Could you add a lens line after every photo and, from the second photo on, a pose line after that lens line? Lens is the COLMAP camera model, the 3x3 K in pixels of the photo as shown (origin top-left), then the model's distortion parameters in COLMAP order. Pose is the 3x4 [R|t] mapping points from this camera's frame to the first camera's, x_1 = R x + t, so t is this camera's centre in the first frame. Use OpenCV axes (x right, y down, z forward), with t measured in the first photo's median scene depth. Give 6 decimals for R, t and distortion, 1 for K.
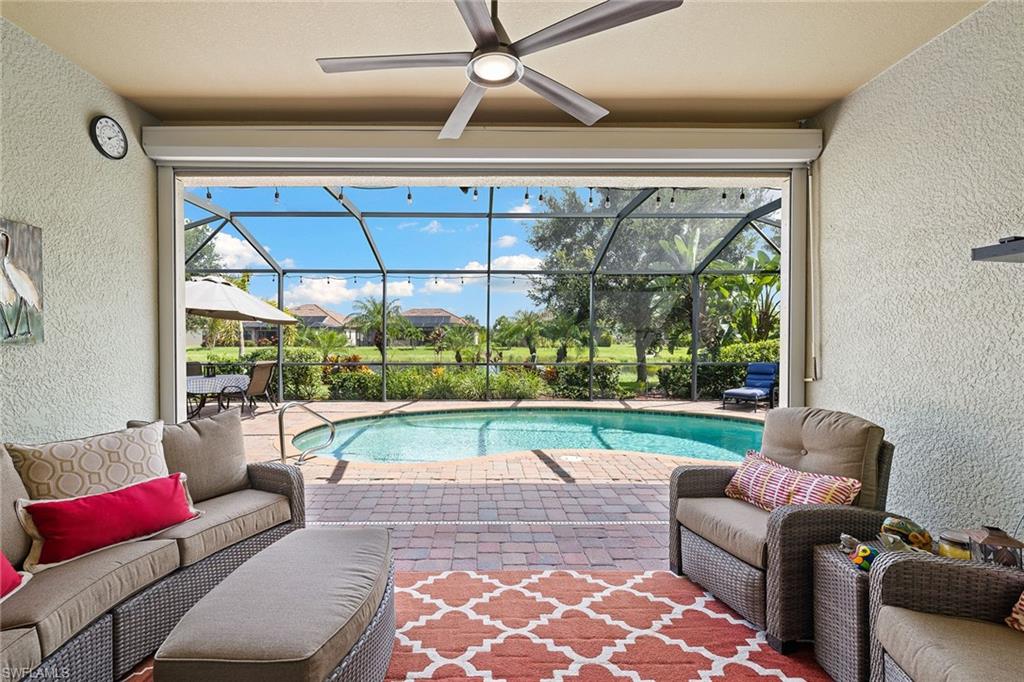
lens RADIAL K [[425.3, 0, 496.9], [0, 425.3, 341.0], [0, 0, 1]] dist [-0.000568, -0.000031]
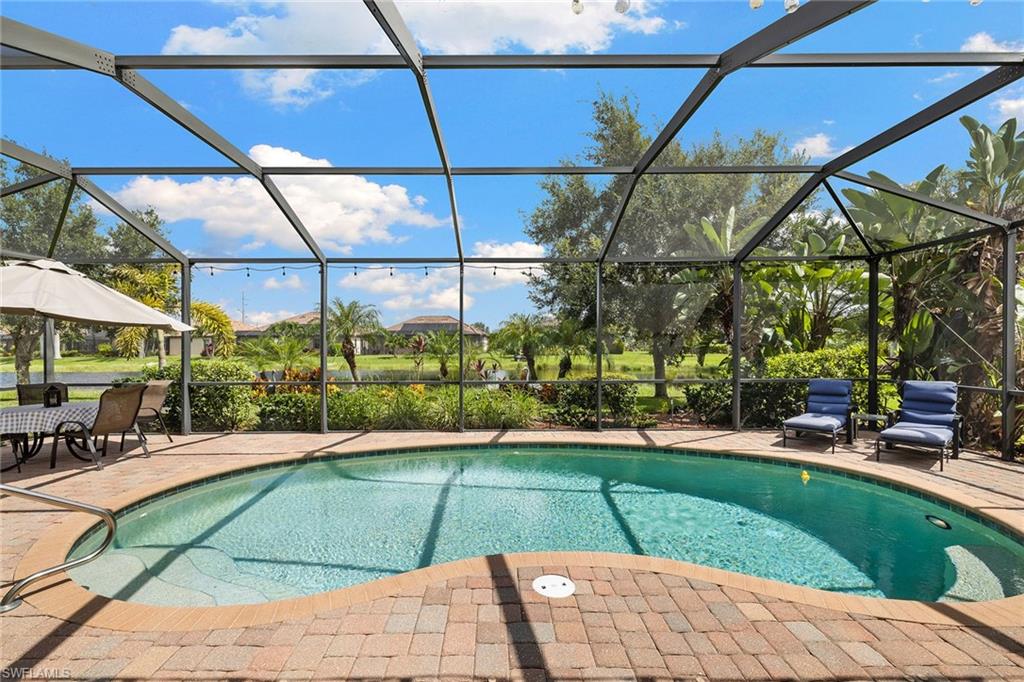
lens RADIAL K [[420.8, 0, 512.0], [0, 420.8, 341.0], [0, 0, 1]] dist [-0.002662, -0.000255]
pose [[0.999975, -0.005468, 0.004398, 0.059693], [0.005538, 0.999855, -0.016128, -0.006202], [-0.004309, 0.016152, 0.999860, 0.235394]]
